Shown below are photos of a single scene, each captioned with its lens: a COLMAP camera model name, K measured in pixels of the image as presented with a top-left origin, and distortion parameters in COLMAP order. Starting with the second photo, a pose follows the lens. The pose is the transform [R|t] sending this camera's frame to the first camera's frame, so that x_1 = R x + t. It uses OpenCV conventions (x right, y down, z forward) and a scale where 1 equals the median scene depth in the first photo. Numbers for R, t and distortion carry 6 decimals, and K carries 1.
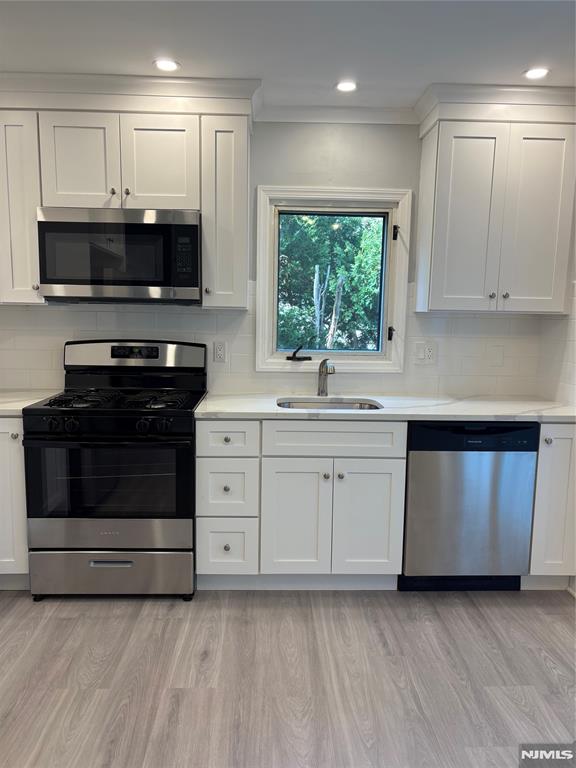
lens RADIAL K [[577.4, 0, 287.2], [0, 577.4, 391.6], [0, 0, 1]] dist [0.065557, -0.084263]
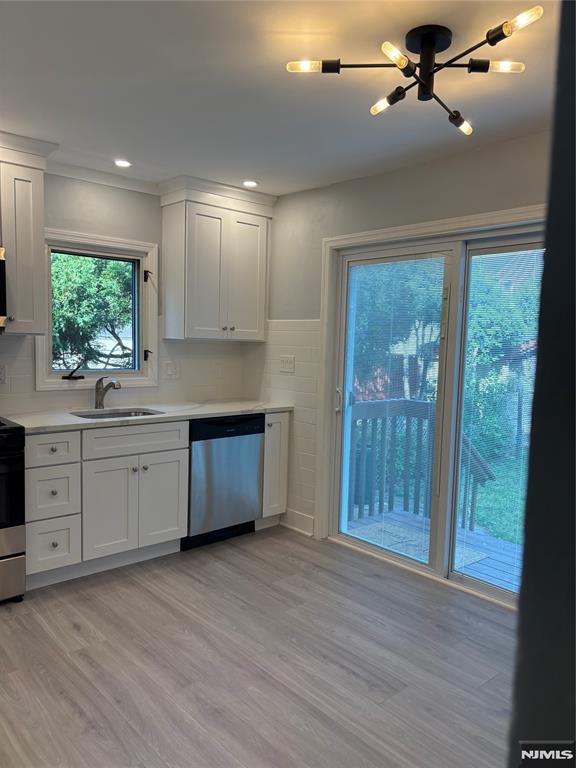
lens RADIAL K [[577.4, 0, 287.2], [0, 577.4, 391.6], [0, 0, 1]] dist [0.065557, -0.084263]
pose [[0.767588, -0.054028, 0.638662, -0.463442], [0.072596, 0.997357, -0.002878, 0.004821], [-0.636819, 0.048573, 0.769482, -0.185020]]
